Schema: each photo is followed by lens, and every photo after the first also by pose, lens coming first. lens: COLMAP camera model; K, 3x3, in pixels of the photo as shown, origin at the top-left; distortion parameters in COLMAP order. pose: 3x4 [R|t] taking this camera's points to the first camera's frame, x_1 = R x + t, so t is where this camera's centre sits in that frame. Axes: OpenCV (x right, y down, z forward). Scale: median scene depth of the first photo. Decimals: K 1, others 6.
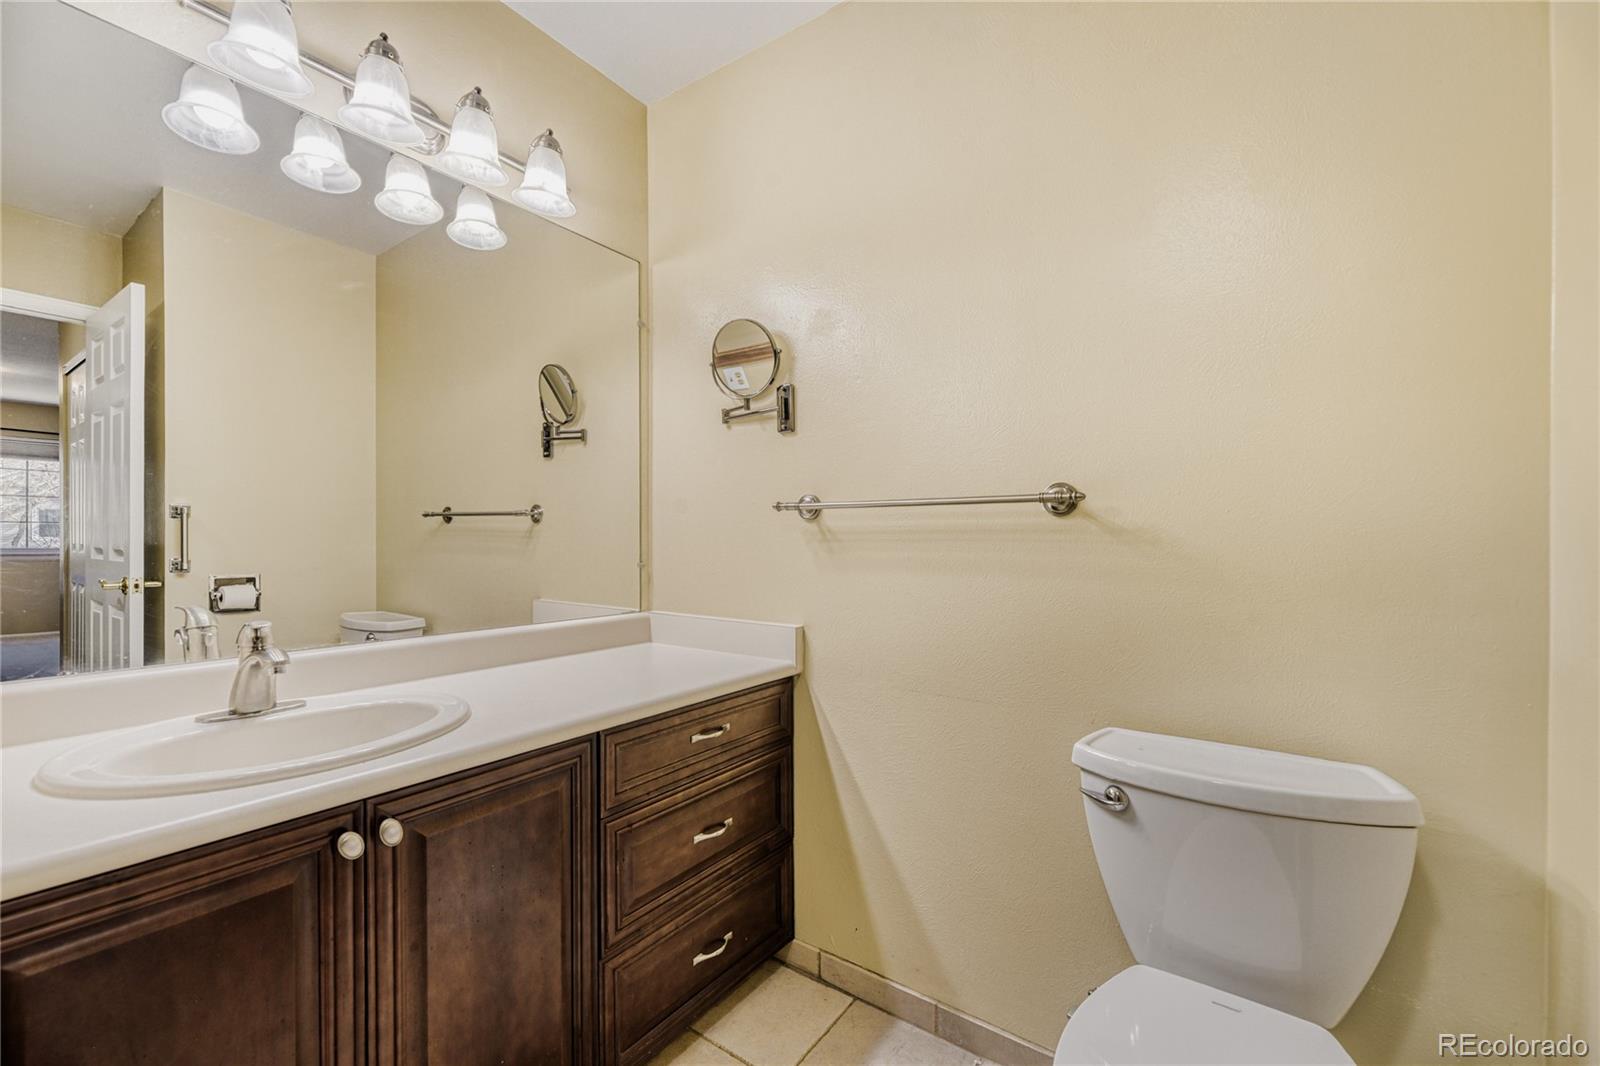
lens RADIAL K [[645.1, 0, 811.3], [0, 645.1, 538.9], [0, 0, 1]] dist [-0.000273, -0.000912]
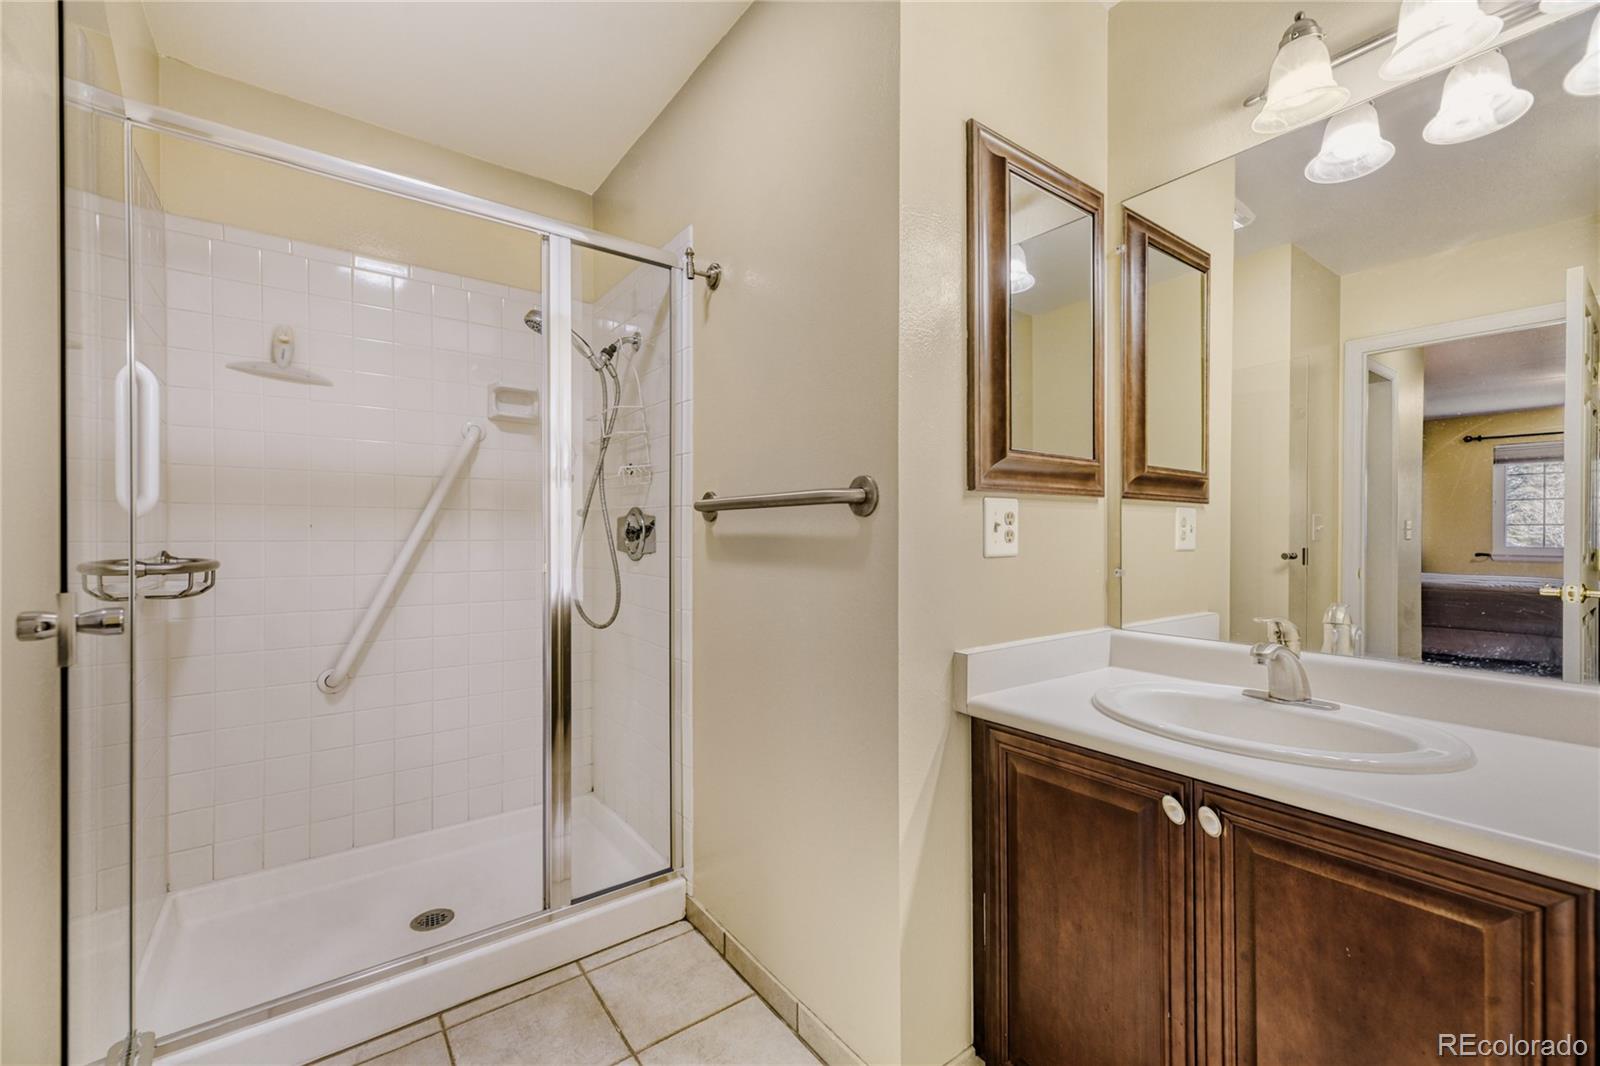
lens RADIAL K [[645.1, 0, 797.9], [0, 645.1, 538.7], [0, 0, 1]] dist [-0.000273, -0.000912]
pose [[-0.322382, -0.001902, -0.946608, 0.559673], [-0.000390, 0.999998, -0.001876, -0.005663], [0.946610, -0.000236, -0.322382, 0.695619]]
